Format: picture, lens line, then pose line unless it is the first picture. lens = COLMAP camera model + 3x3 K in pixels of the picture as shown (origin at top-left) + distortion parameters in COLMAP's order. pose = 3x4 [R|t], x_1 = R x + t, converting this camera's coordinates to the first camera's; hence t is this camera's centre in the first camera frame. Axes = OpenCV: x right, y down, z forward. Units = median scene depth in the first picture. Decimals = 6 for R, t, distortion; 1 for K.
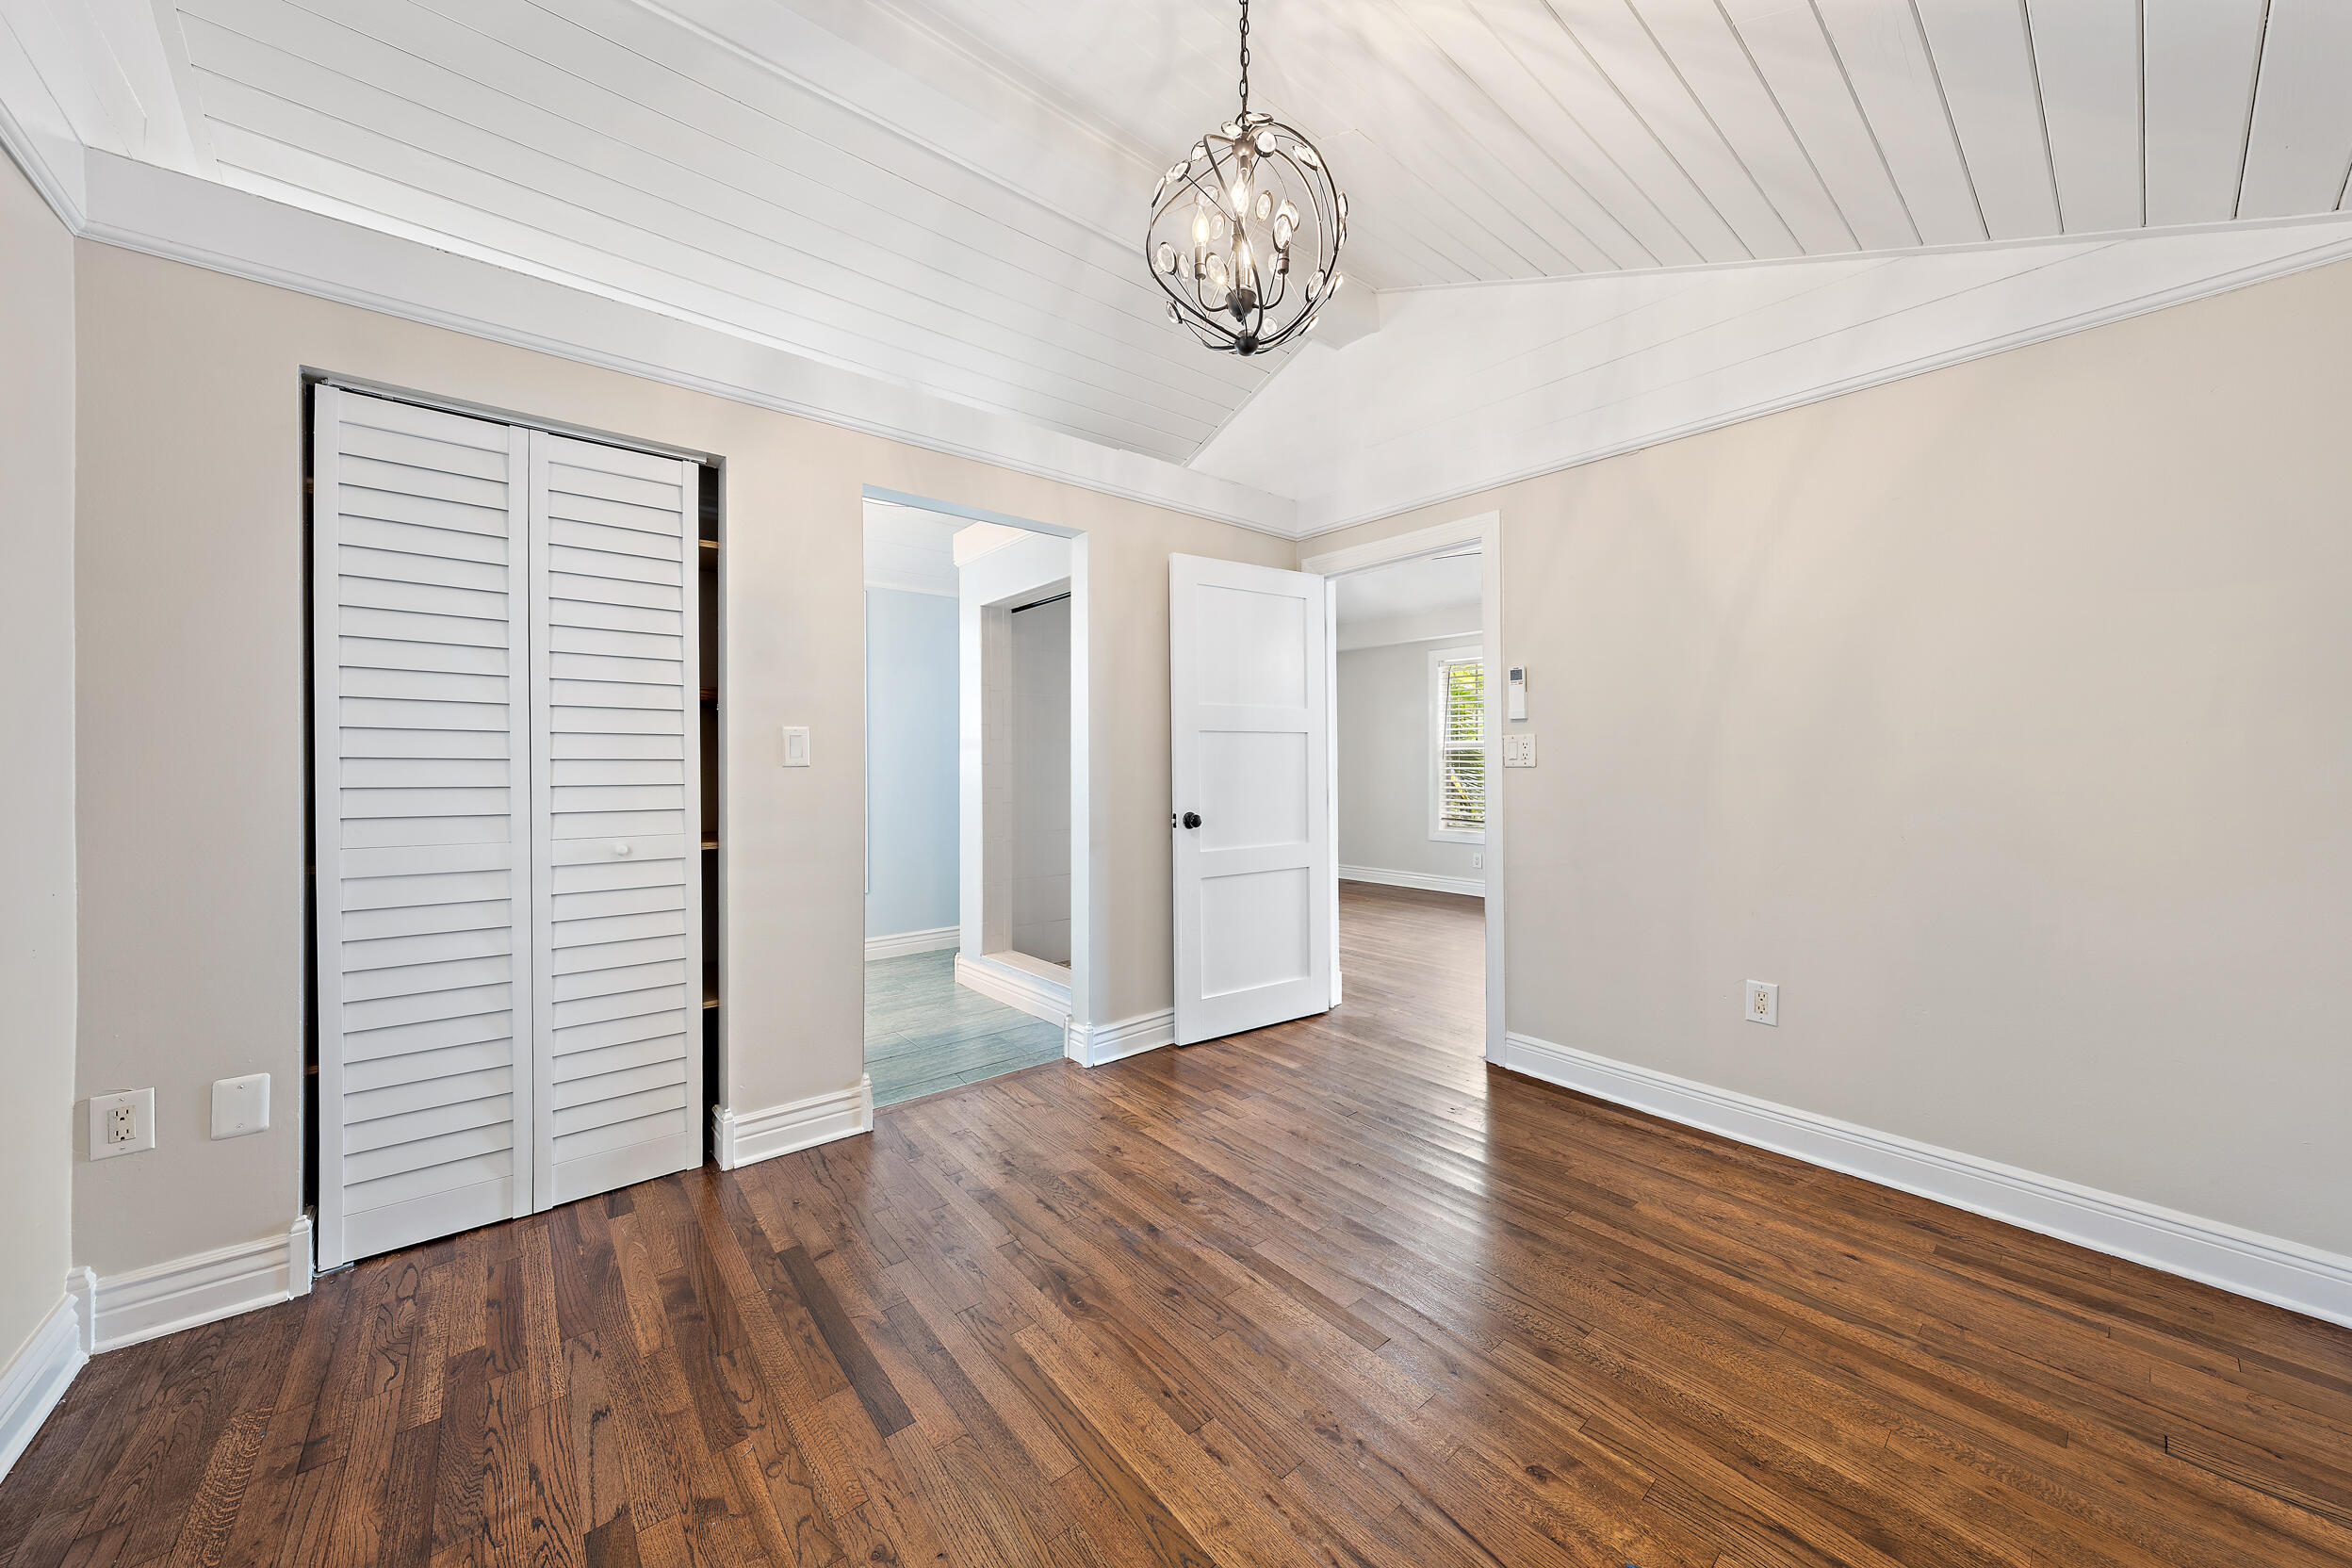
lens RADIAL K [[804.9, 0, 1172.1], [0, 804.9, 763.8], [0, 0, 1]] dist [-0.006107, -0.000216]
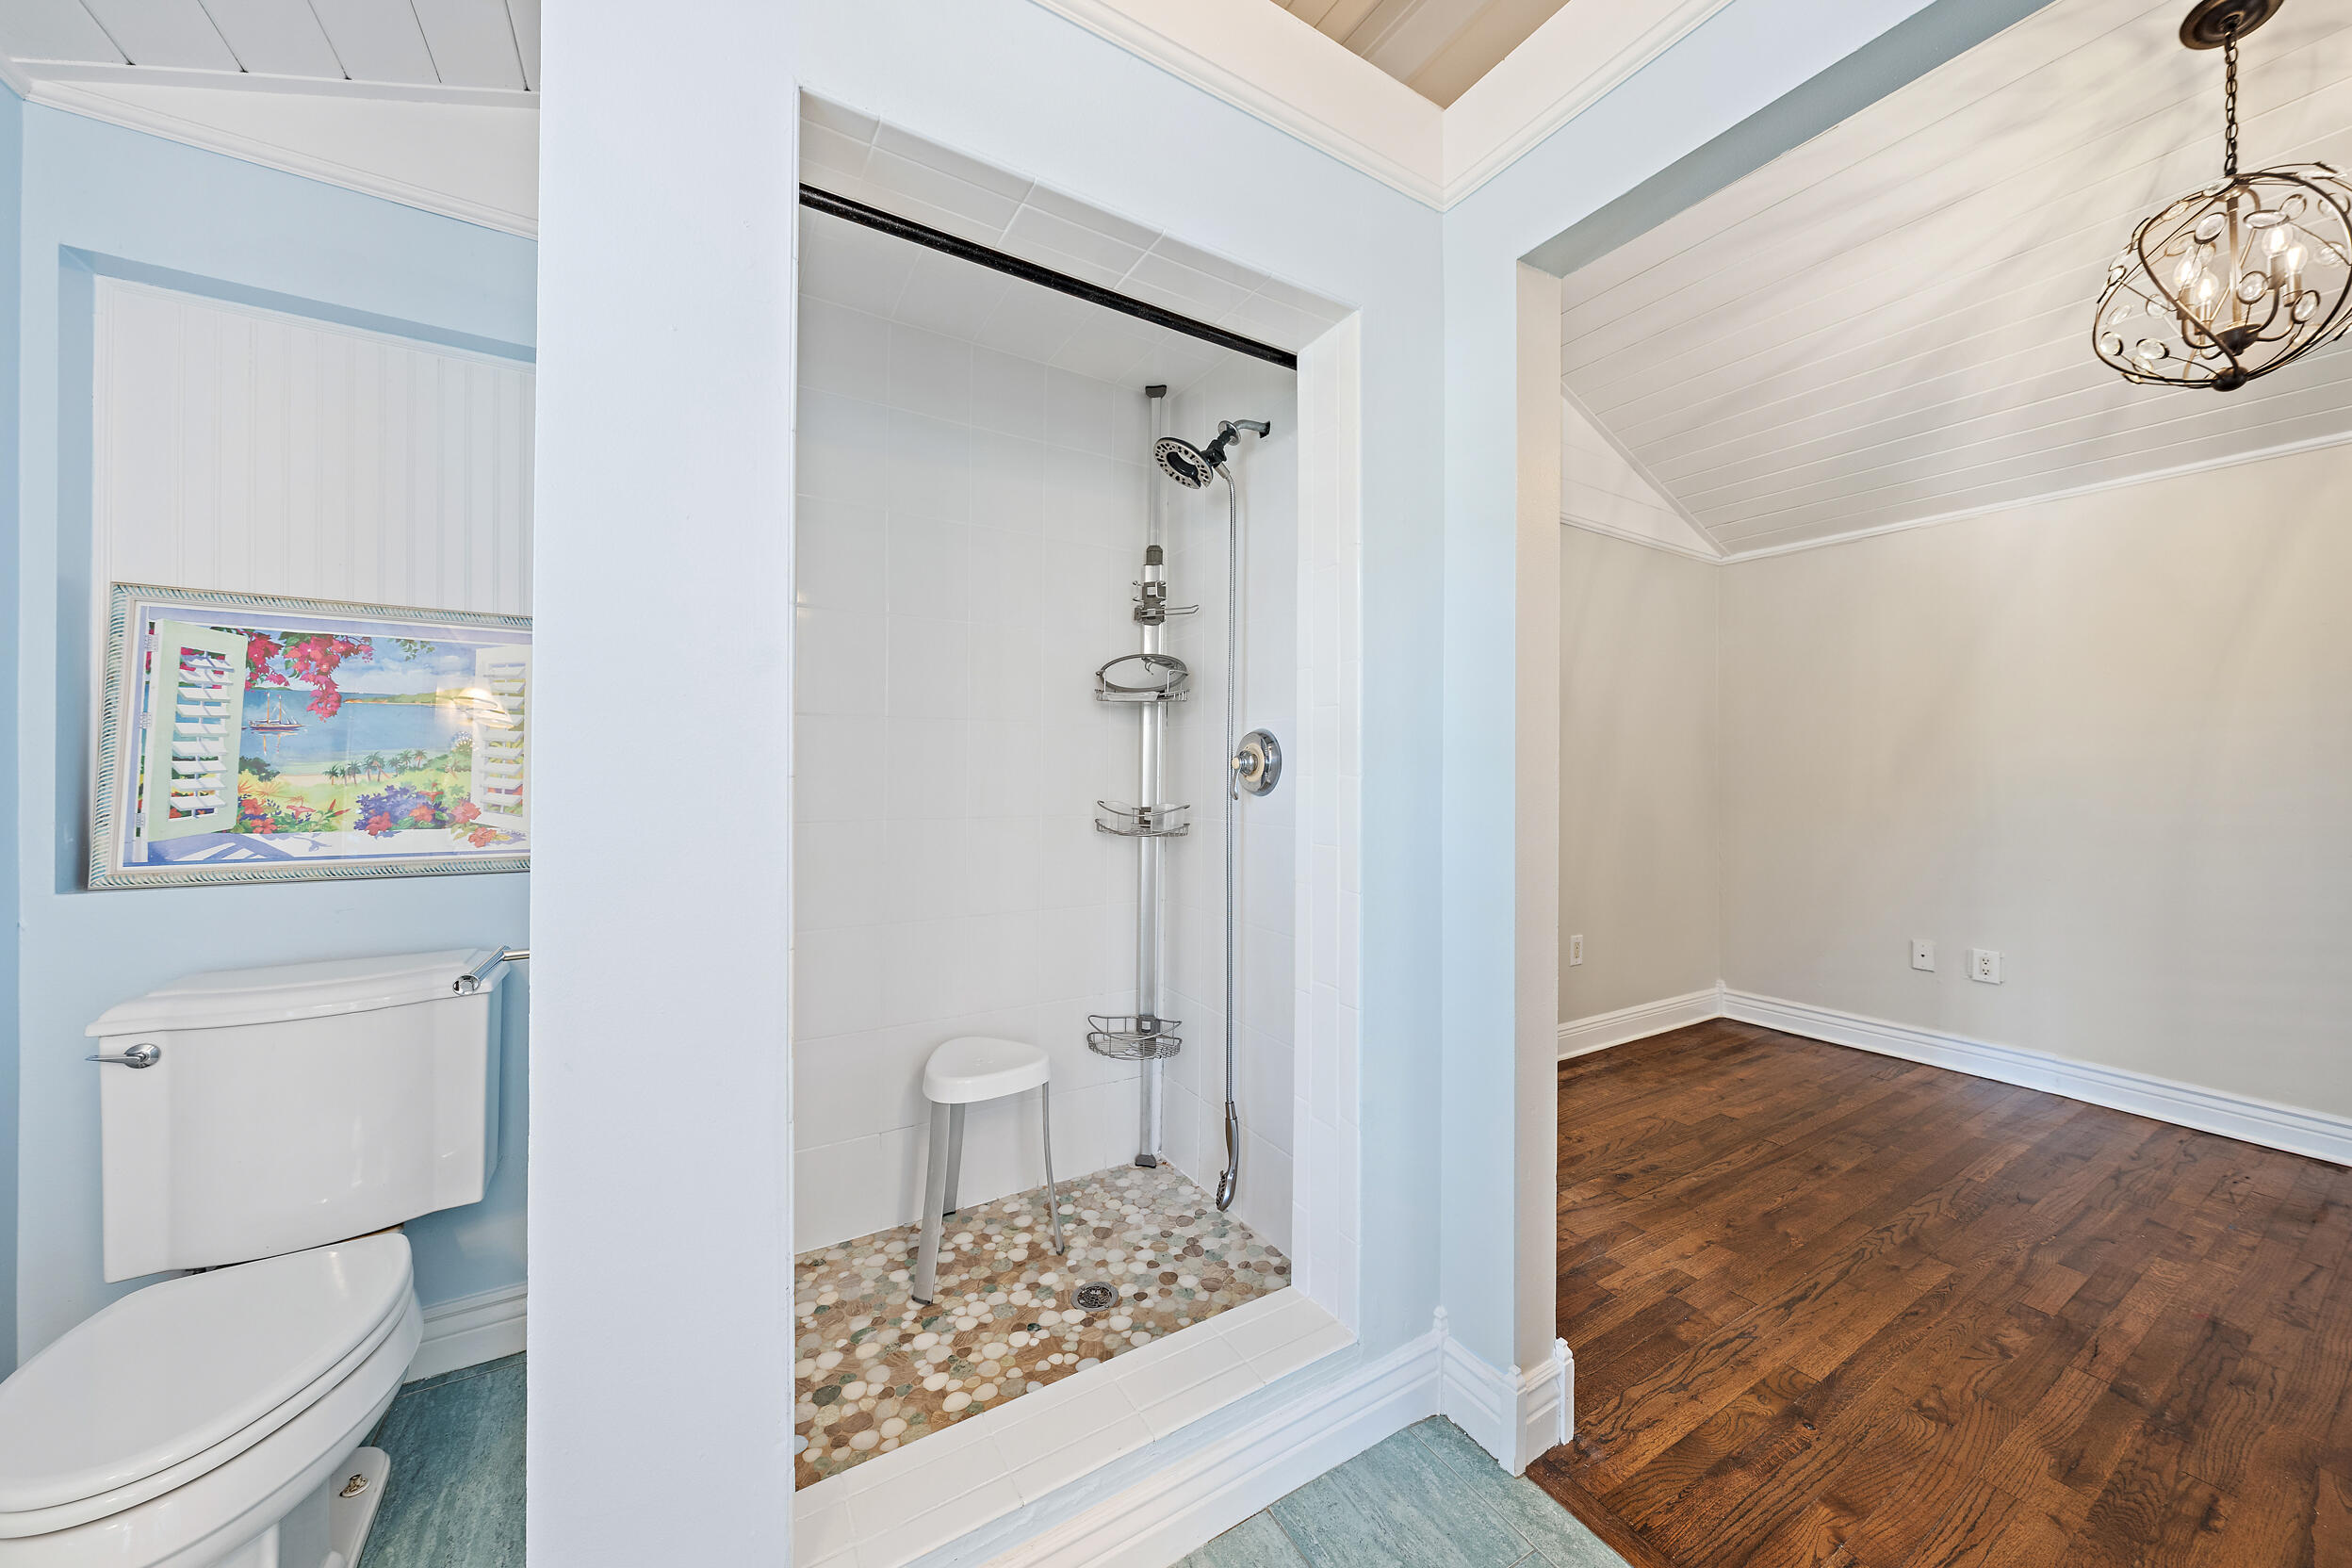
lens RADIAL K [[817.7, 0, 1174.7], [0, 817.7, 773.1], [0, 0, 1]] dist [-0.001245, -0.000003]
pose [[0.148784, 0.010483, 0.988814, -1.001188], [-0.005953, 0.999935, -0.009705, 0.013238], [-0.988852, -0.004442, 0.148837, 1.937298]]
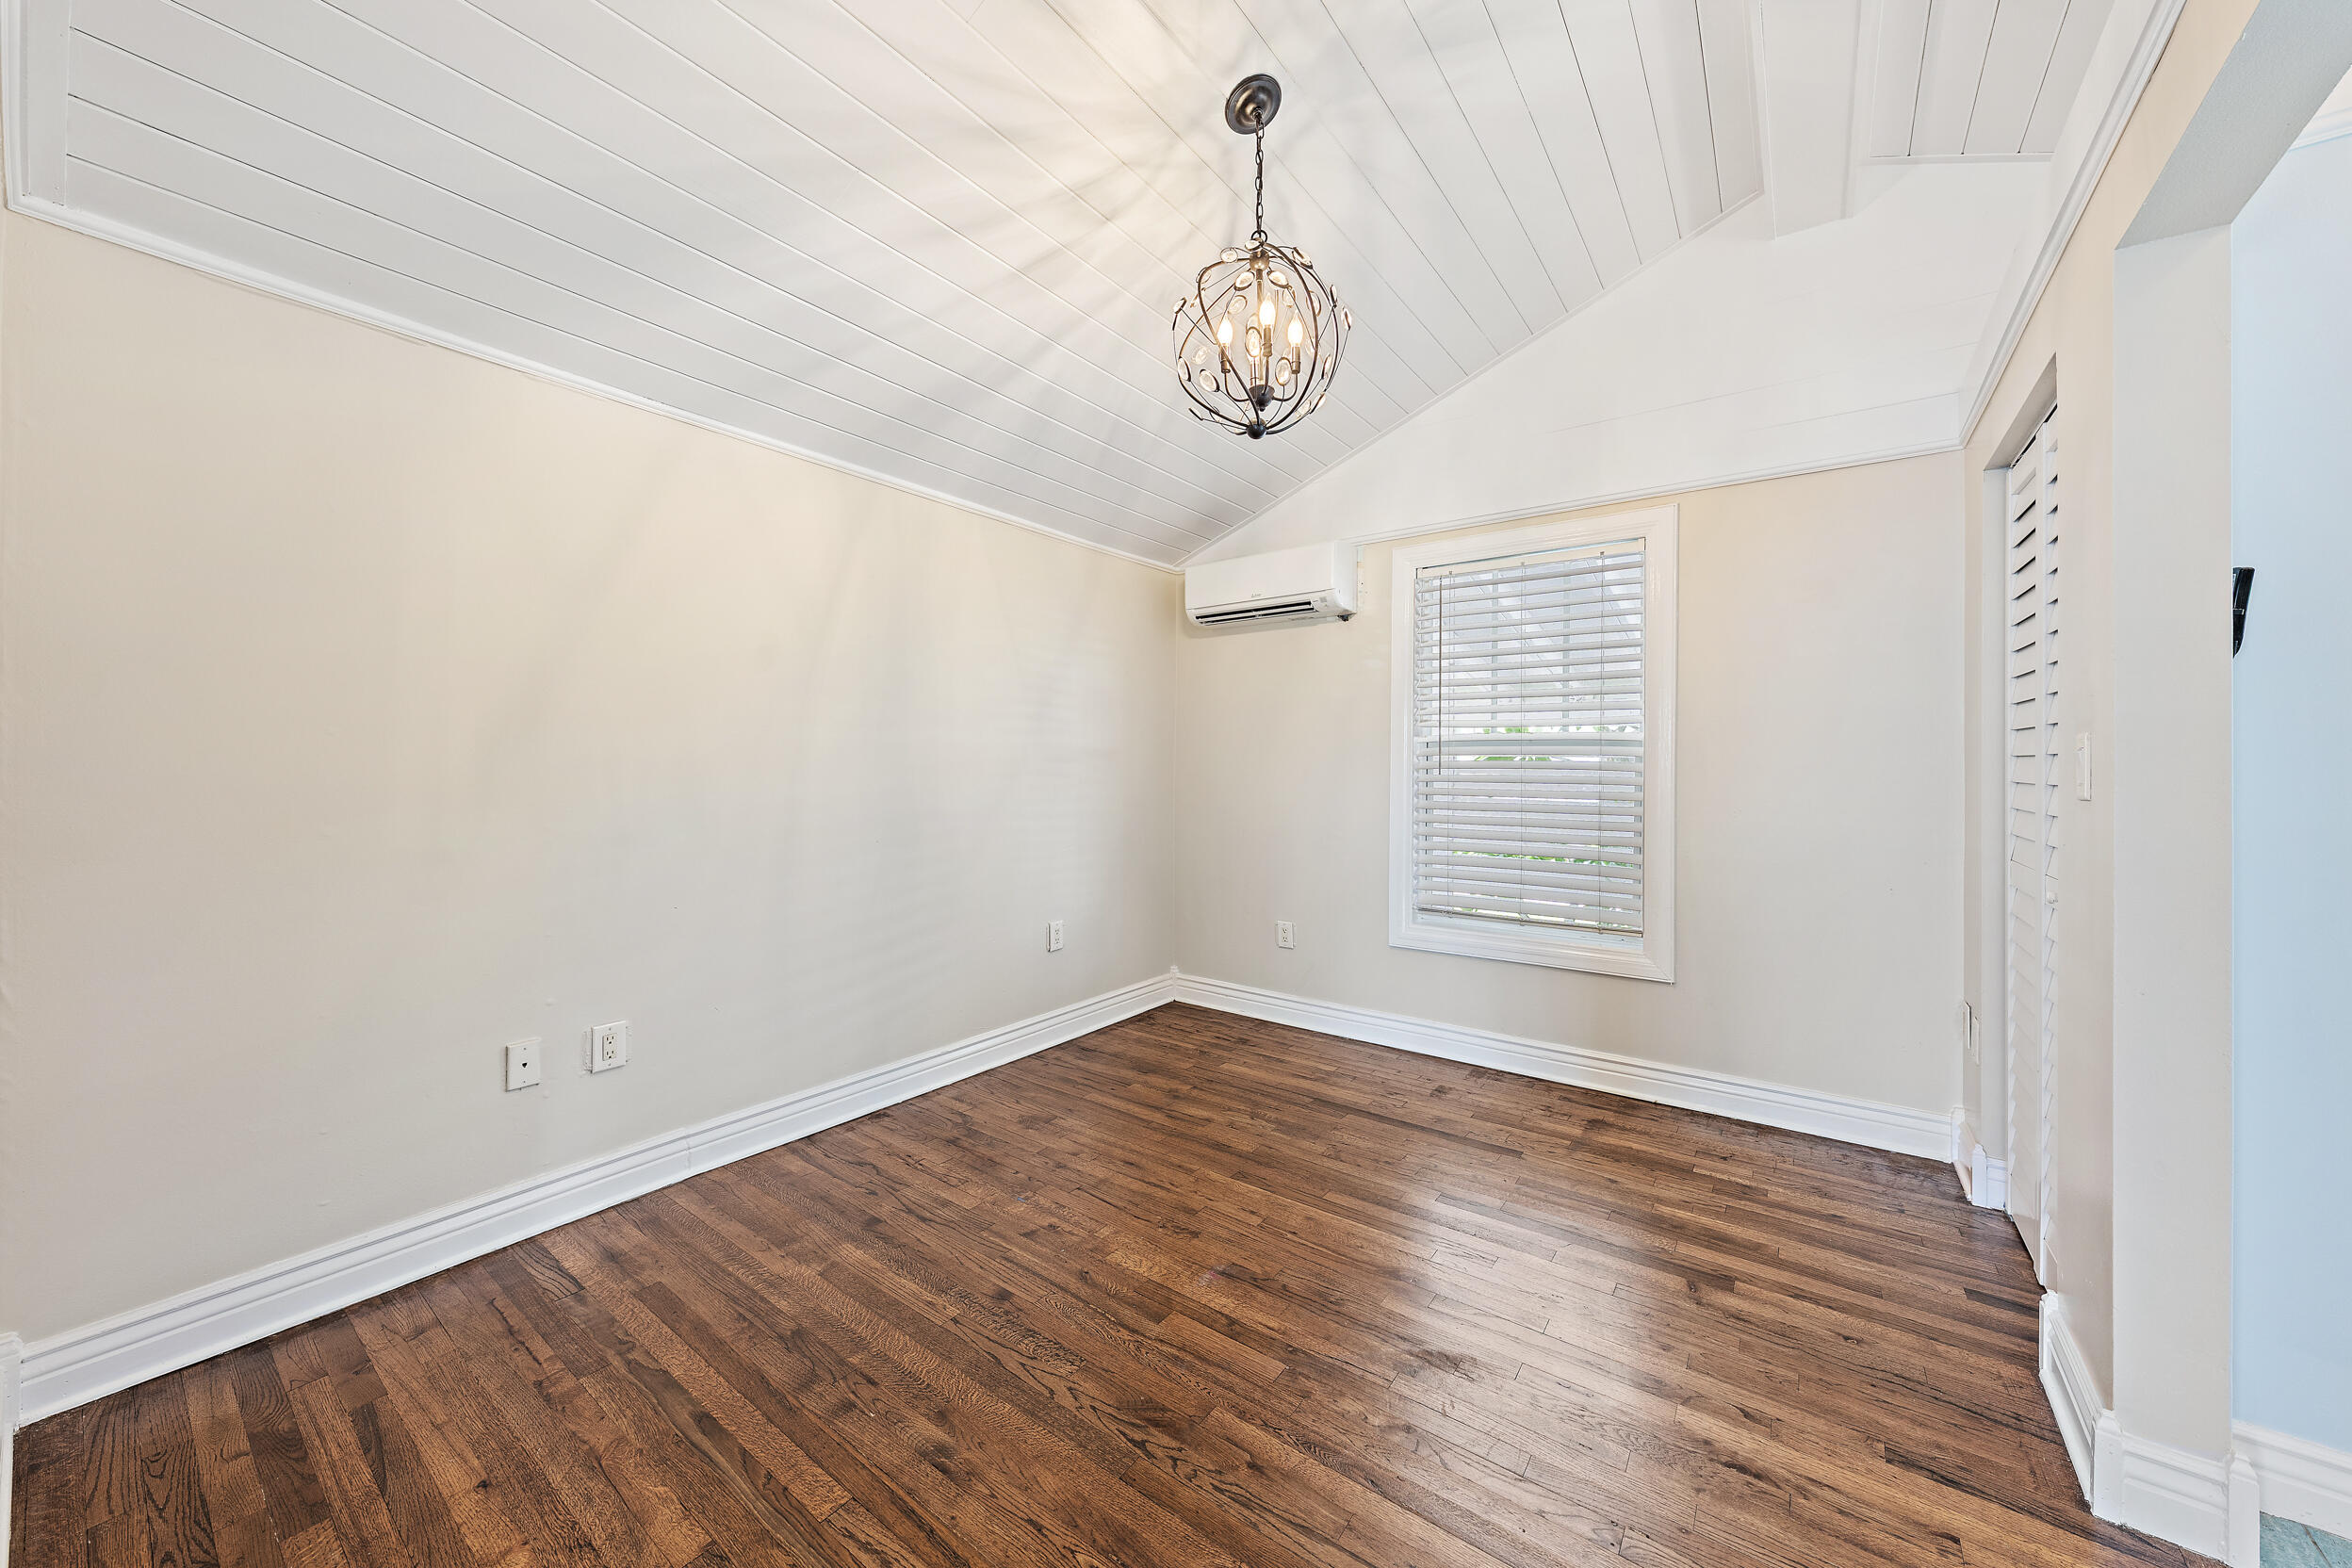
lens RADIAL K [[817.7, 0, 1185.3], [0, 817.7, 770.2], [0, 0, 1]] dist [-0.001245, -0.000003]
pose [[-0.967089, -0.000702, -0.254436, 0.440233], [-0.000836, 1.000000, 0.000421, -0.020393], [0.254435, 0.000620, -0.967090, 1.897167]]
